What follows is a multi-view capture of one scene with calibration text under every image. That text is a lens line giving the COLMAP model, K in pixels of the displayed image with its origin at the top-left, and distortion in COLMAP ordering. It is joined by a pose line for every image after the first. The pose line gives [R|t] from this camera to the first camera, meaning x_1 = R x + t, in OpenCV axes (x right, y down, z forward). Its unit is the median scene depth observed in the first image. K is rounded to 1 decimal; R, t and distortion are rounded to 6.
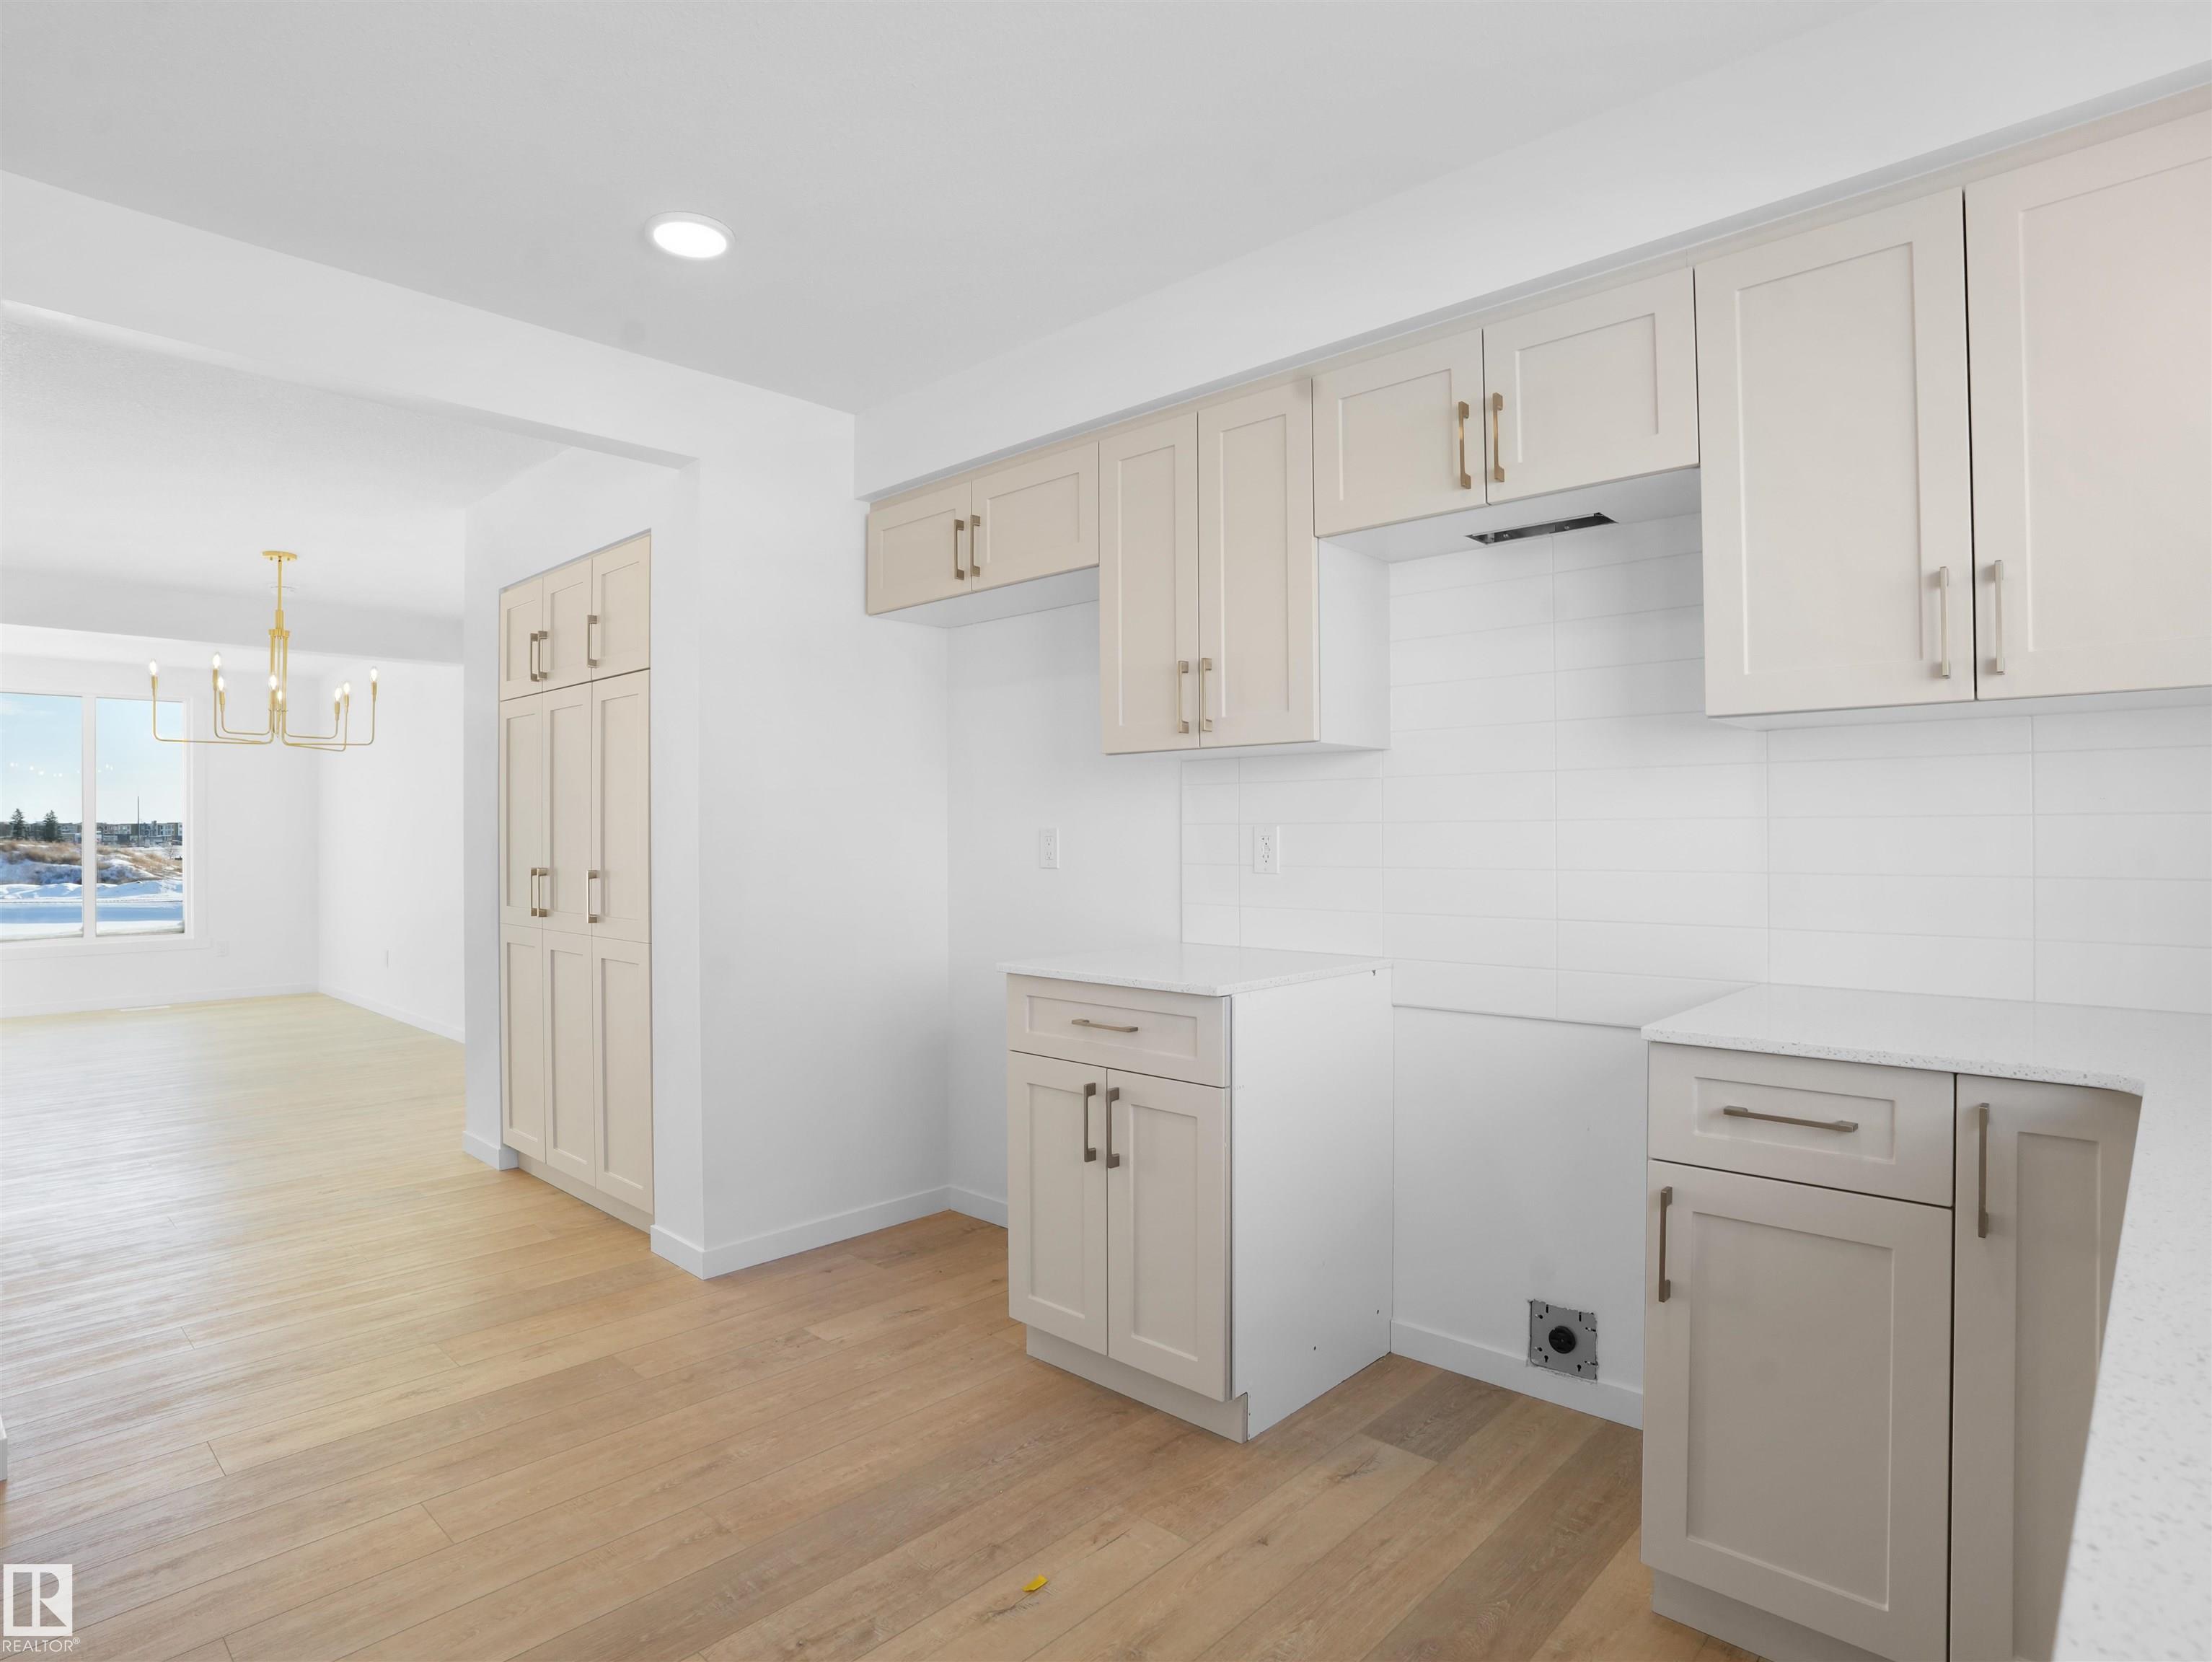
lens RADIAL K [[1227.7, 0, 1106.0], [0, 1227.7, 831.0], [0, 0, 1]] dist [-0.087426, 0.028192]
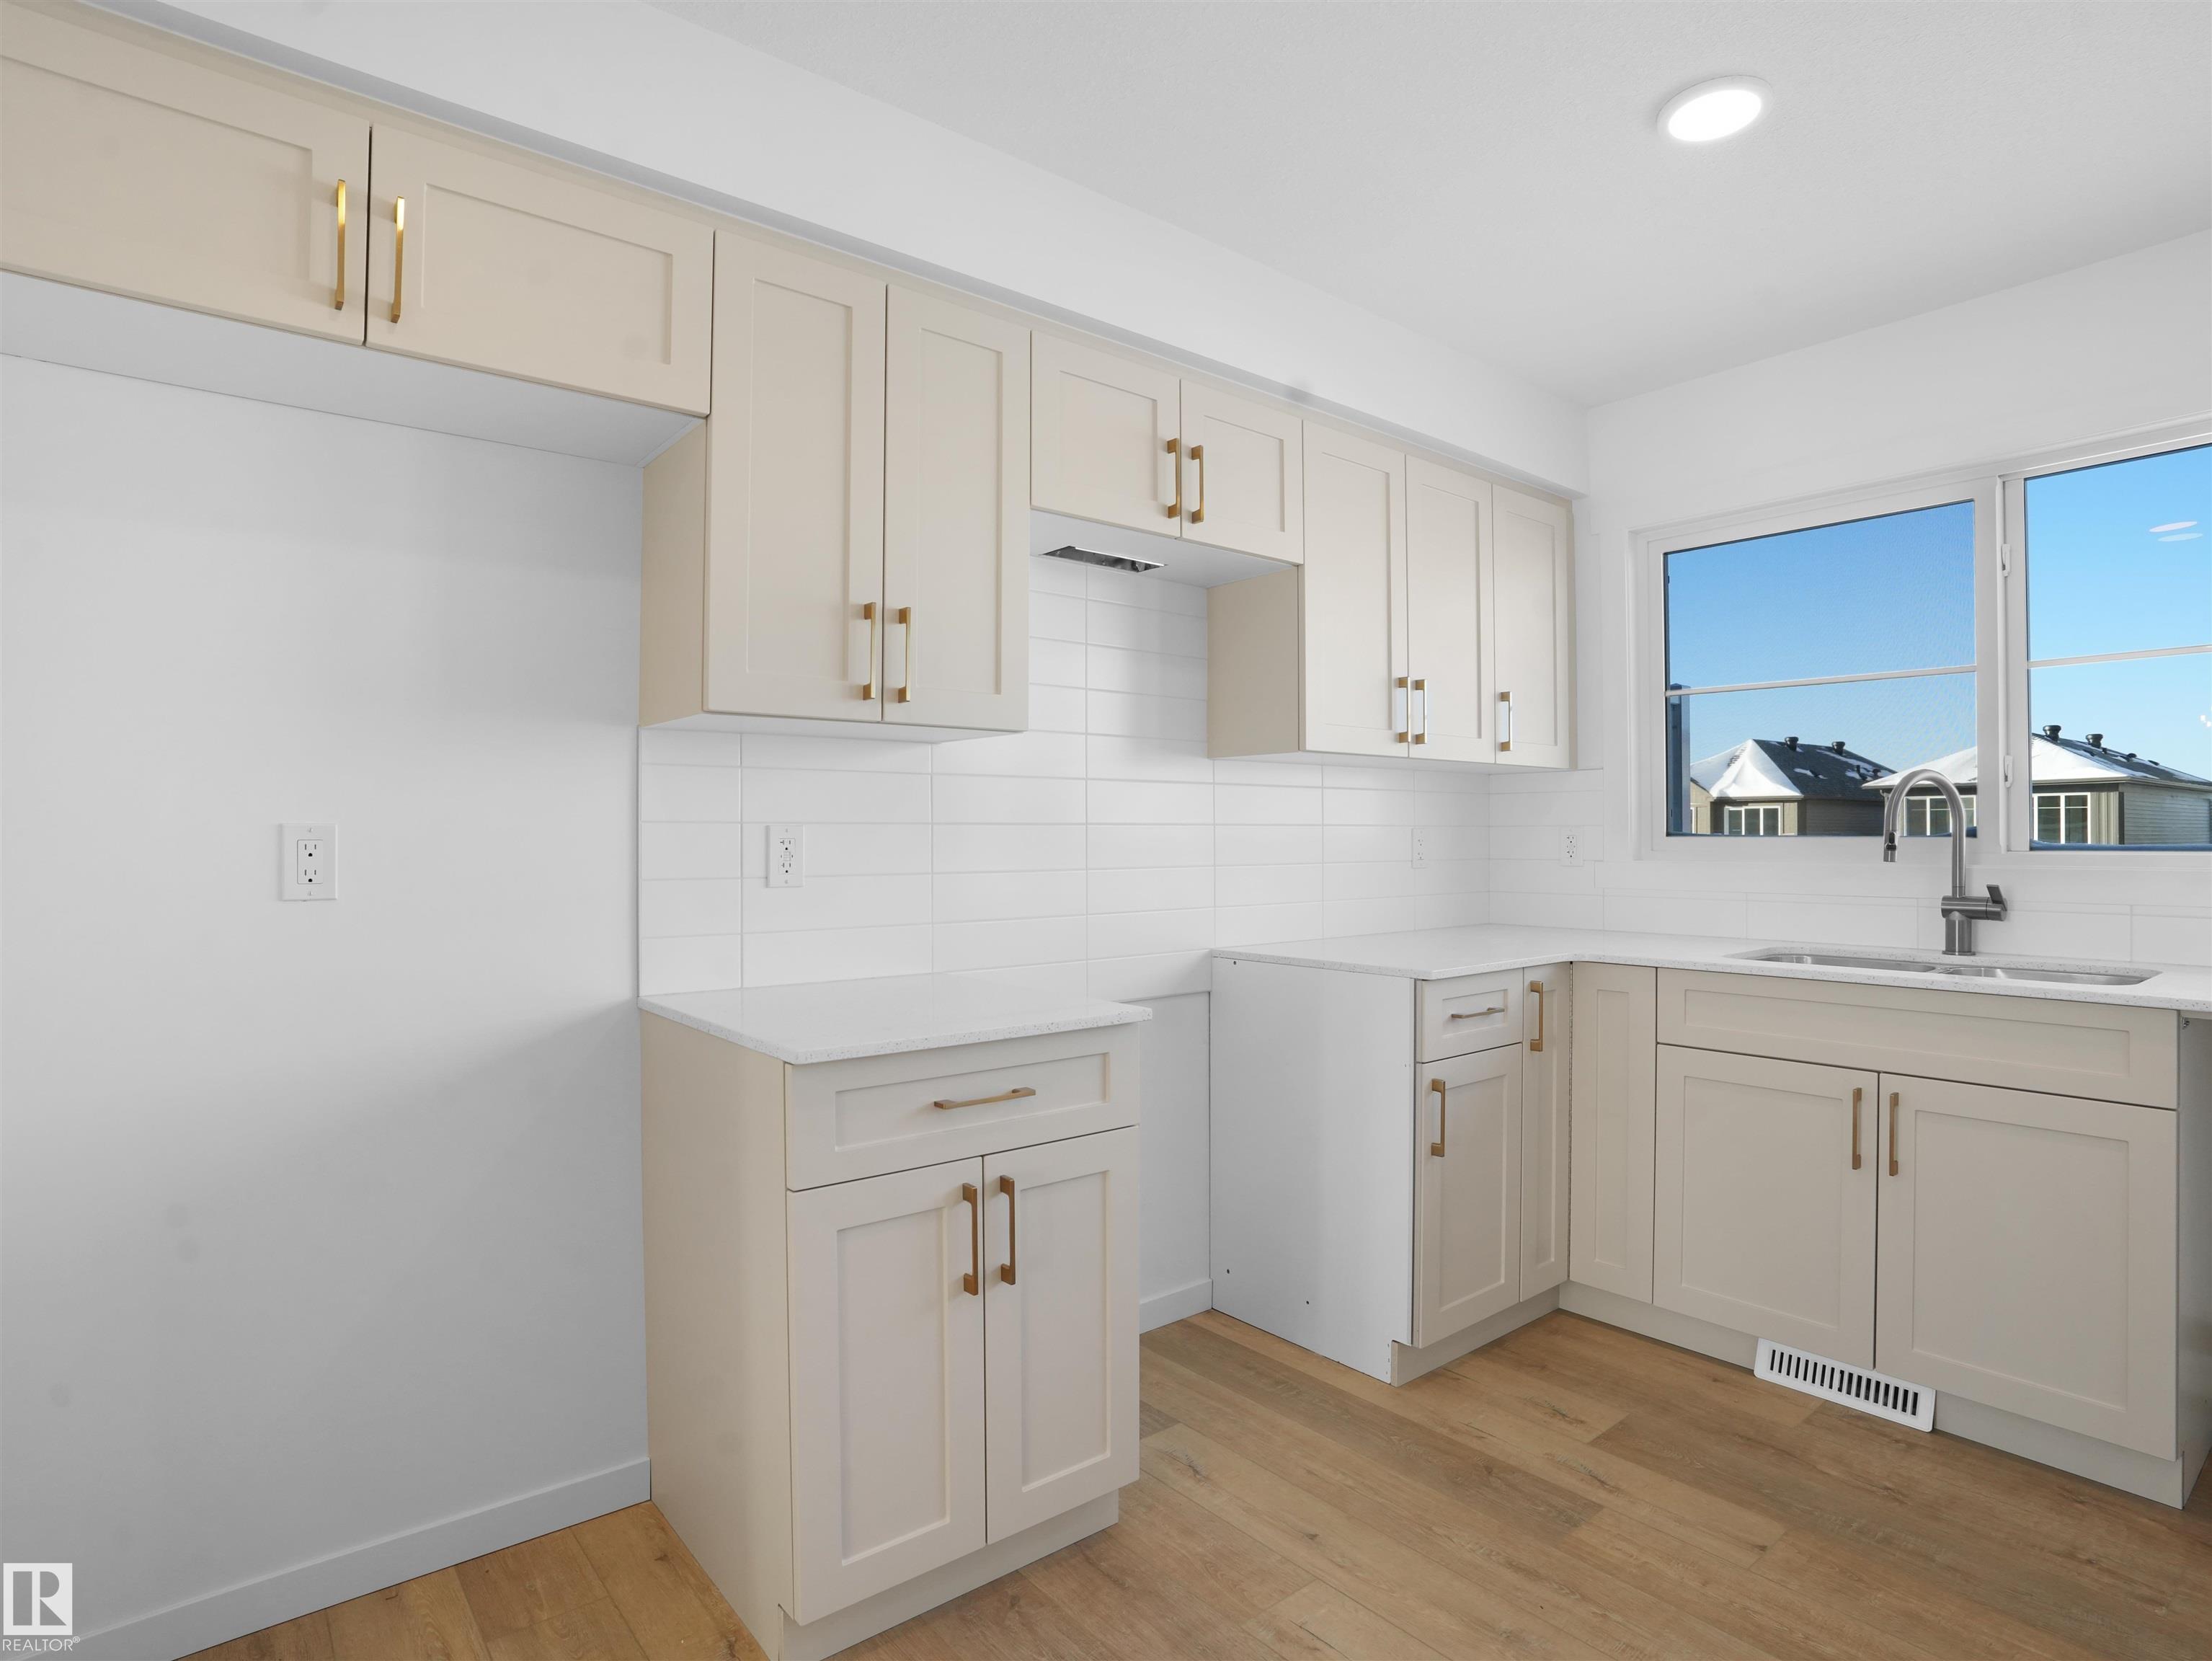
lens RADIAL K [[1185.1, 0, 1106.0], [0, 1185.1, 830.5], [0, 0, 1]] dist [-0.082273, 0.033472]
pose [[0.119804, 0.006167, 0.992778, -0.849428], [-0.003151, 0.999978, -0.005831, 0.004291], [-0.992793, -0.002430, 0.119820, 1.042305]]
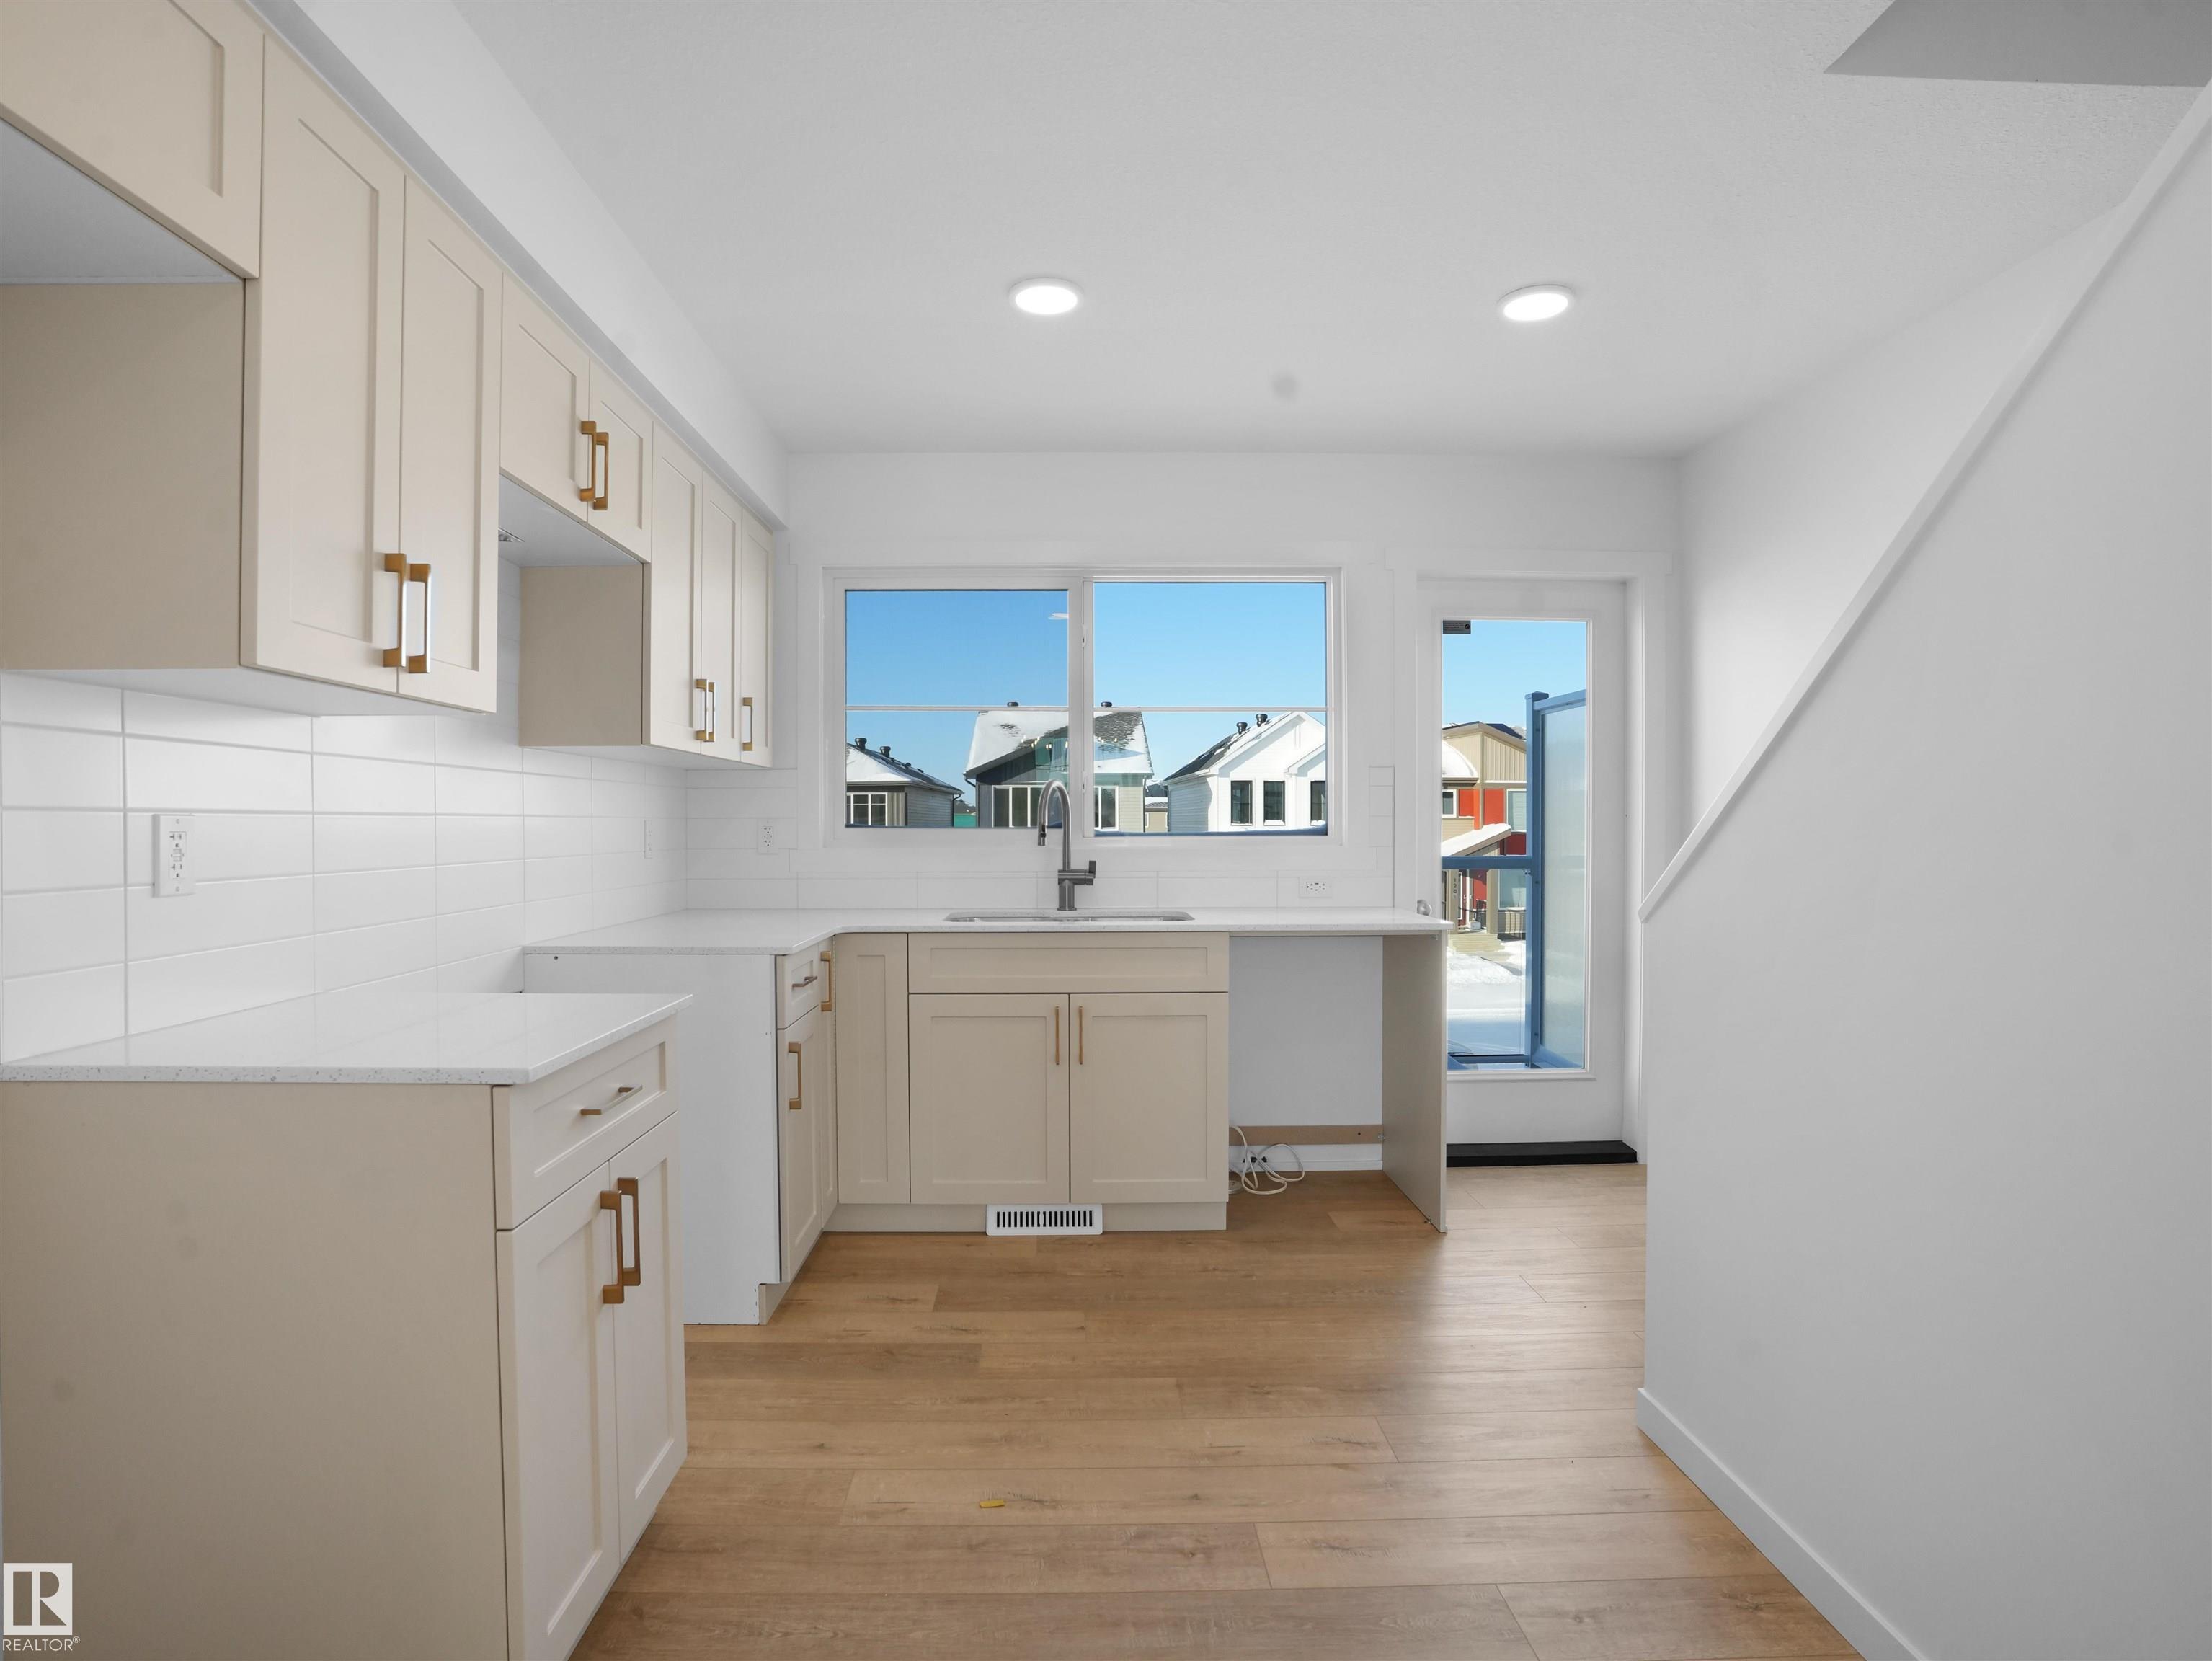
lens RADIAL K [[1185.1, 0, 1106.0], [0, 1185.1, 830.5], [0, 0, 1]] dist [-0.082273, 0.033472]
pose [[-0.718744, -0.000280, 0.695275, -0.823865], [-0.000130, 1.000000, 0.000267, 0.005155], [-0.695275, 0.000102, -0.718744, 1.582879]]
